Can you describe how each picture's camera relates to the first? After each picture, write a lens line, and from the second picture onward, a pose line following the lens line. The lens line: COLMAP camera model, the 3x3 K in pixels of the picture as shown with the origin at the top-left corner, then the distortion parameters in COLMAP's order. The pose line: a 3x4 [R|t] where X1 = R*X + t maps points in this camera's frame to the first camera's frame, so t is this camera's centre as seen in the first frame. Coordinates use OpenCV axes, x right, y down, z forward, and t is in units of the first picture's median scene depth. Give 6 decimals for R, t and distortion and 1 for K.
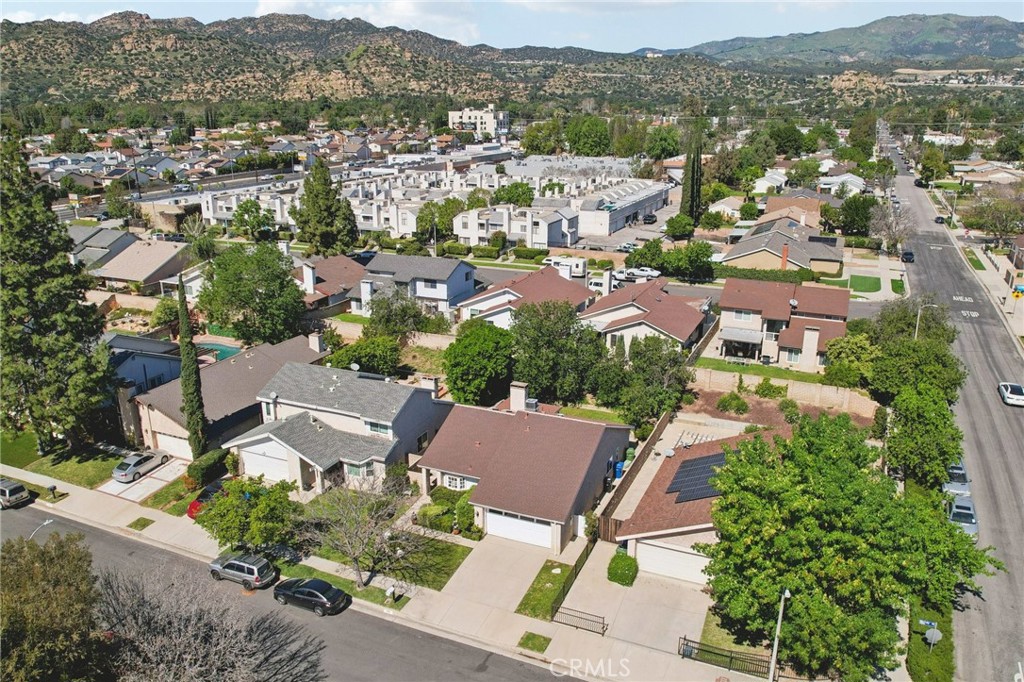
lens RADIAL K [[775.5, 0, 517.7], [0, 775.5, 340.6], [0, 0, 1]] dist [-0.076594, 0.067411]
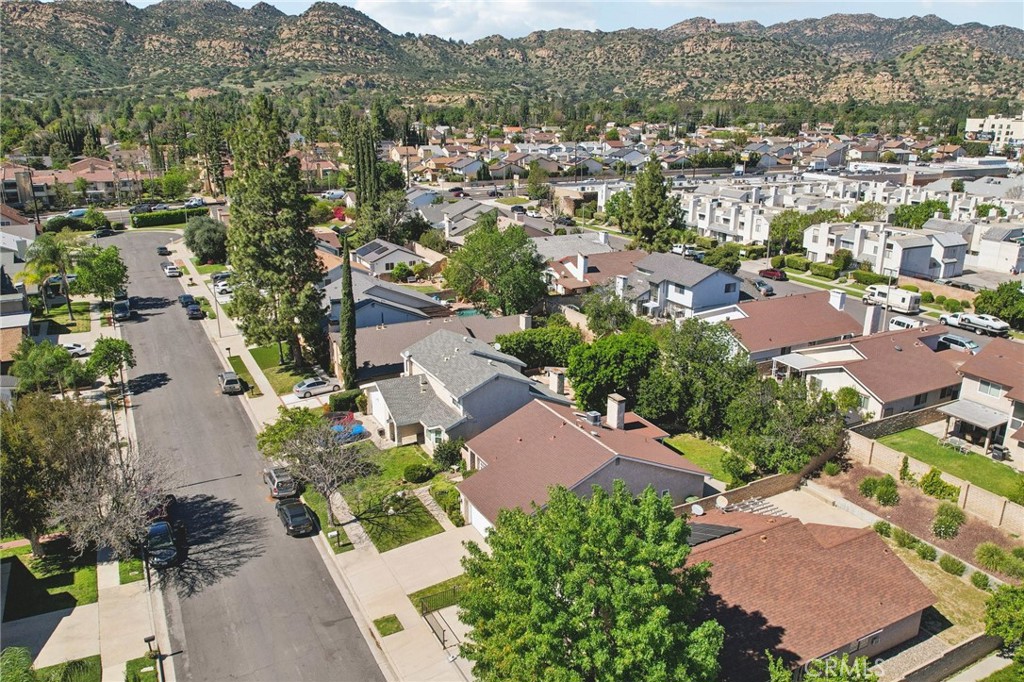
lens RADIAL K [[775.5, 0, 517.7], [0, 775.5, 340.6], [0, 0, 1]] dist [-0.076594, 0.067411]
pose [[0.788967, 0.188922, -0.584670, 0.173959], [-0.190022, 0.979931, 0.060222, -0.017537], [0.584313, 0.063587, 0.809033, 0.066300]]
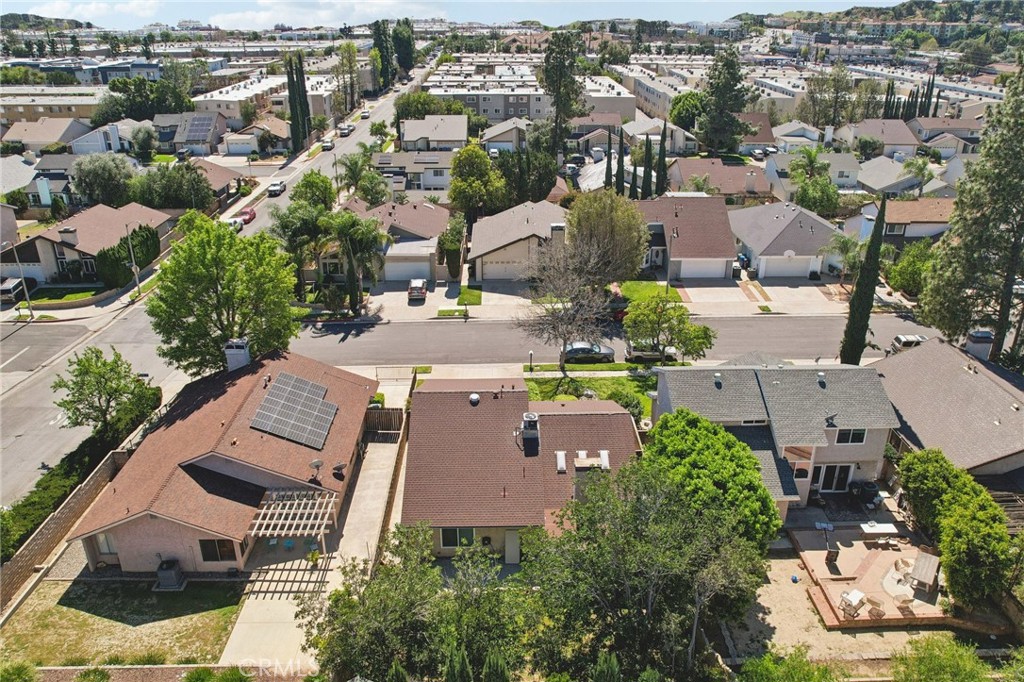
lens RADIAL K [[775.5, 0, 517.7], [0, 775.5, 340.6], [0, 0, 1]] dist [-0.076594, 0.067411]
pose [[-0.904883, 0.170684, -0.389941, 0.109134], [-0.128182, 0.764295, 0.631999, -0.158071], [0.405902, 0.621869, -0.669719, 0.523968]]
